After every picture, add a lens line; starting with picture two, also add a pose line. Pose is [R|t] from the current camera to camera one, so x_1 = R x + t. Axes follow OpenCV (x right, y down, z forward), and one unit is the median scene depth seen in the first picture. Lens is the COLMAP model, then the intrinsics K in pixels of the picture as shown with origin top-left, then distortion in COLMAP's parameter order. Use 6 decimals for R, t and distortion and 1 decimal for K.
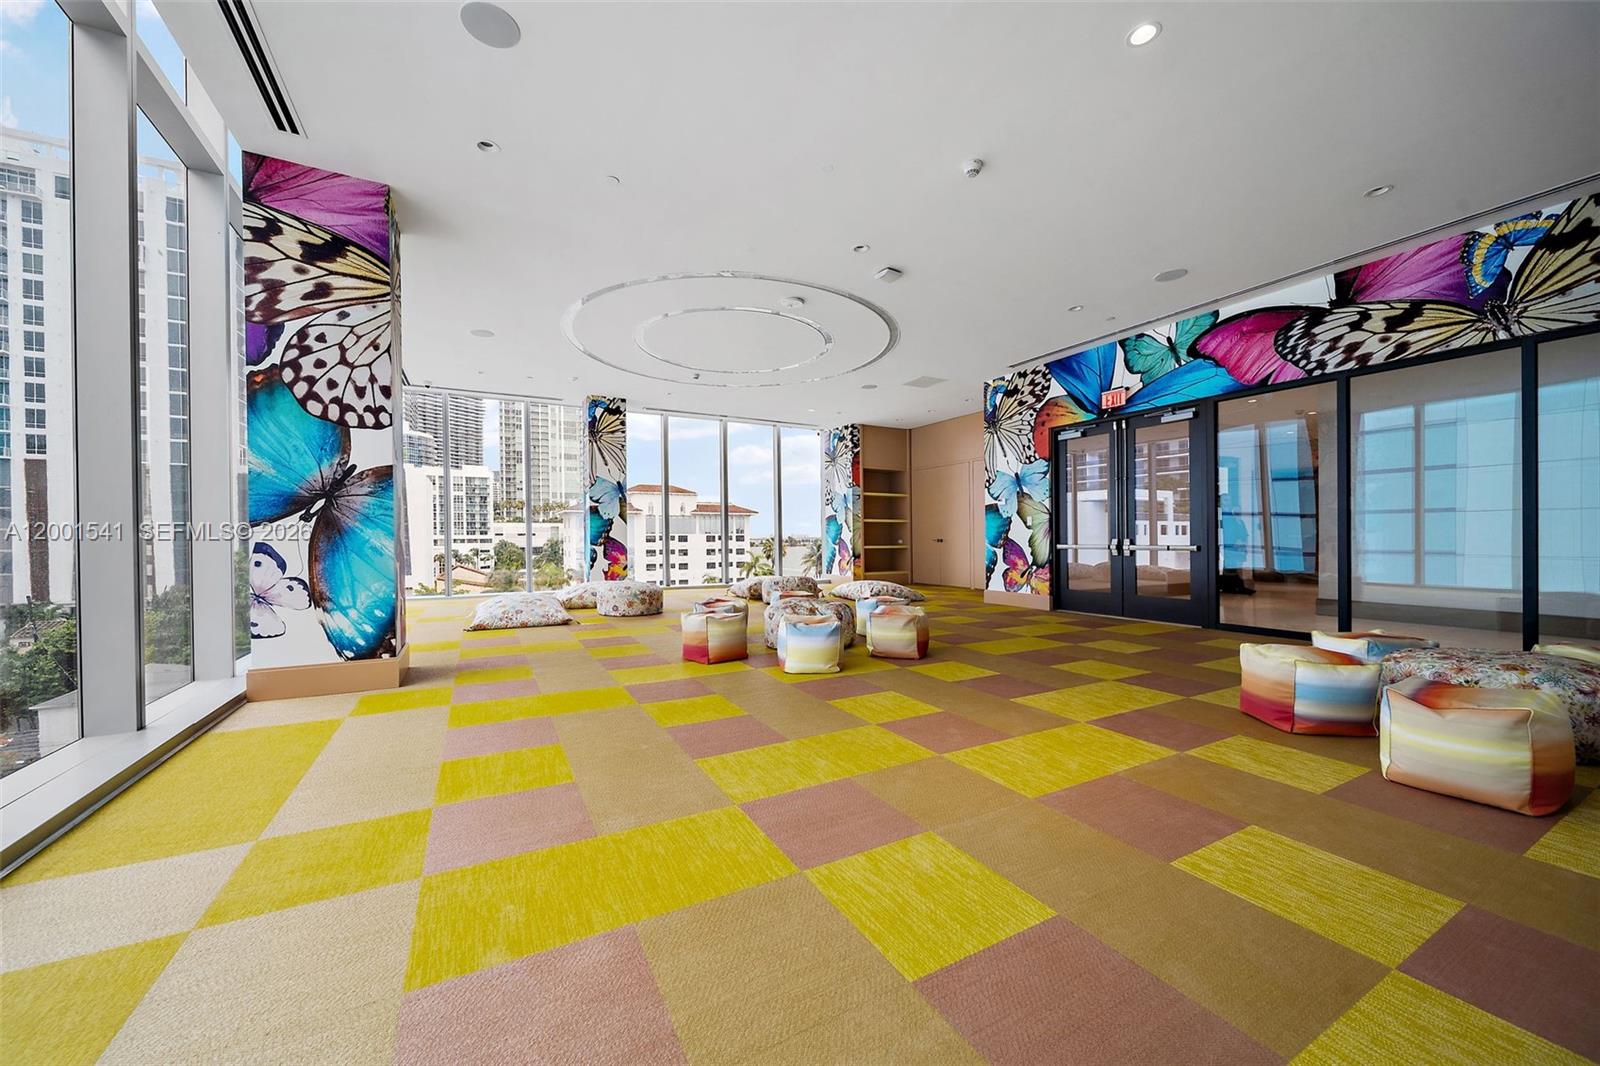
lens RADIAL K [[572.5, 0, 801.9], [0, 572.5, 552.6], [0, 0, 1]] dist [-0.020987, 0.000091]
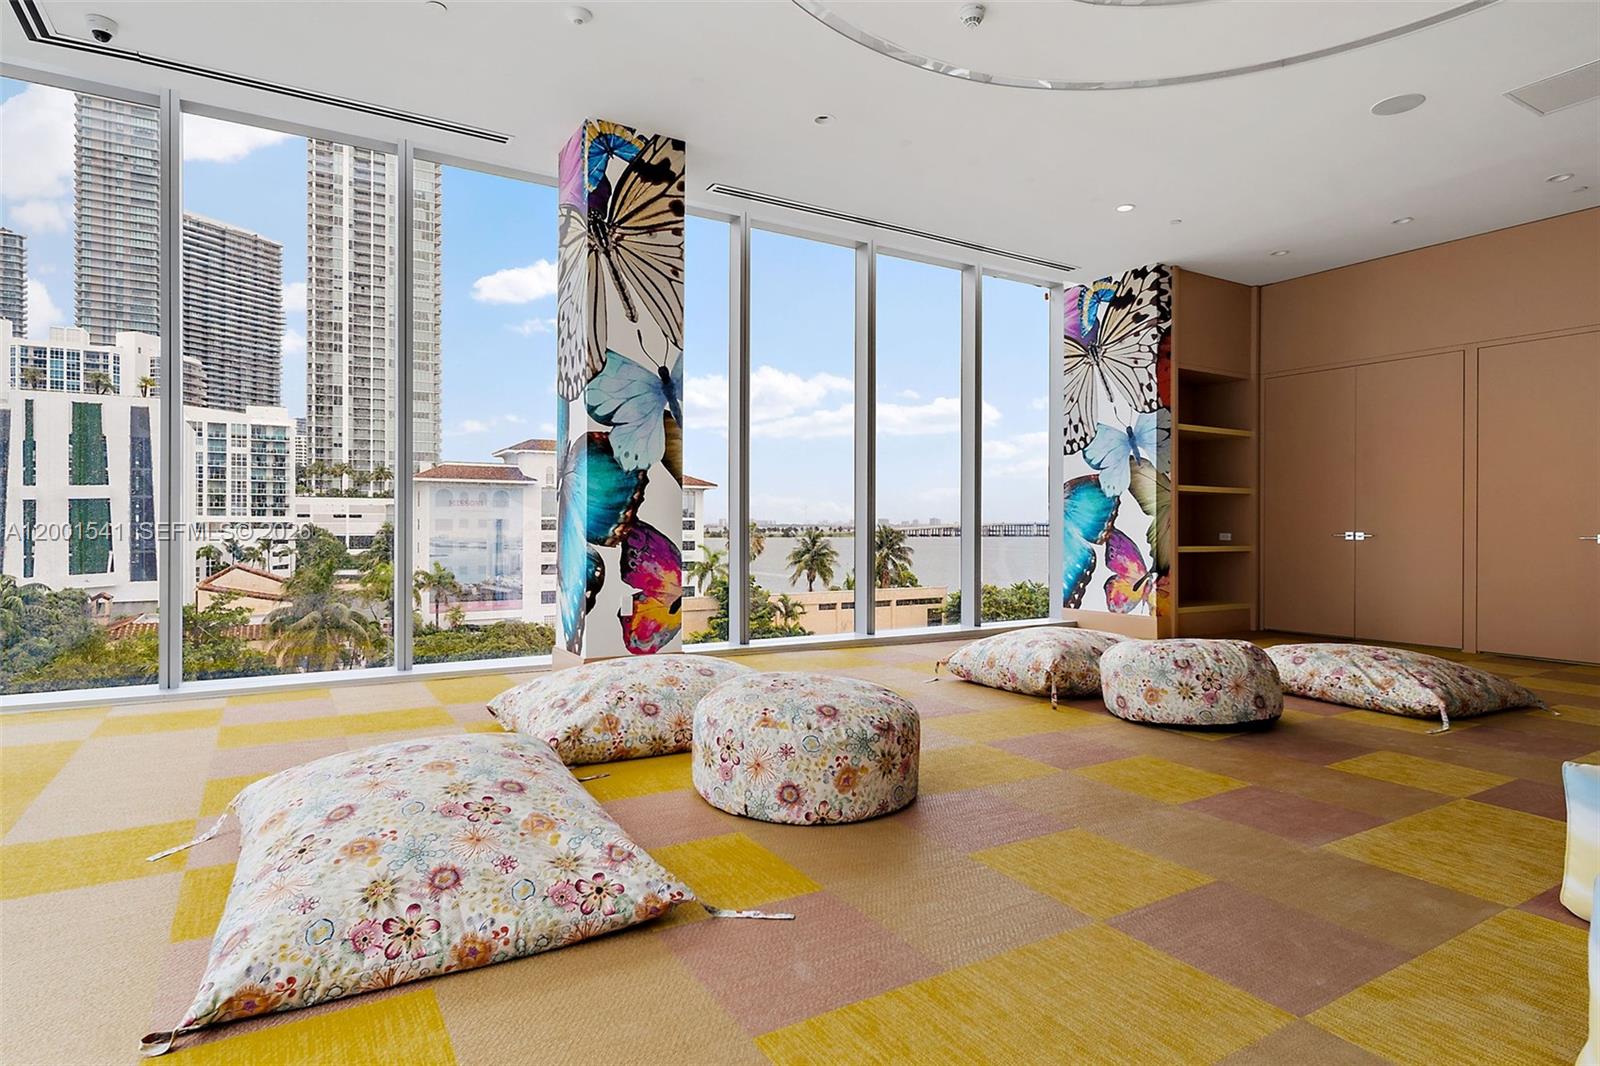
lens RADIAL K [[870.4, 0, 800.0], [0, 870.4, 533.0], [0, 0, 1]] dist [-0.001721, 0.001335]
pose [[0.999529, 0.008555, 0.029481, -0.186664], [-0.008056, 0.999823, -0.016997, -0.008333], [-0.029621, 0.016752, 0.999421, 0.334956]]
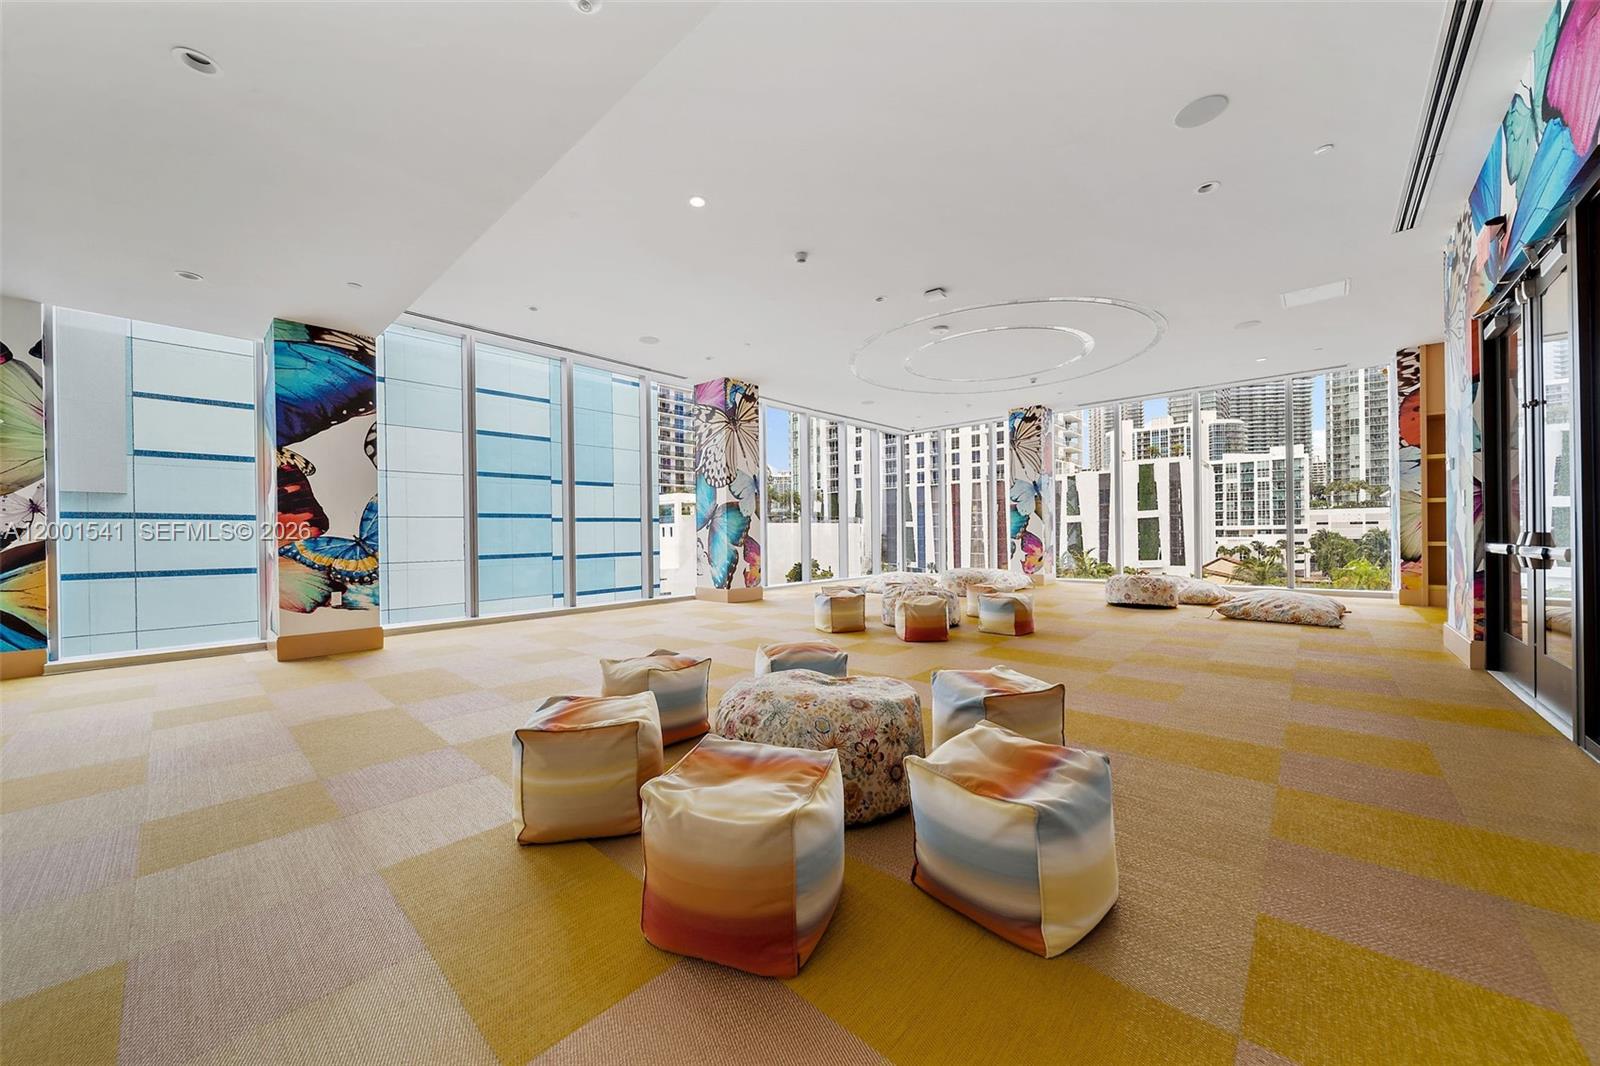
lens RADIAL K [[572.5, 0, 801.9], [0, 572.5, 552.6], [0, 0, 1]] dist [-0.020987, 0.000091]
pose [[0.324864, 0.028691, -0.945325, 0.435152], [-0.013149, 0.999580, 0.025818, -0.006368], [0.945669, 0.004043, 0.325105, 0.159642]]
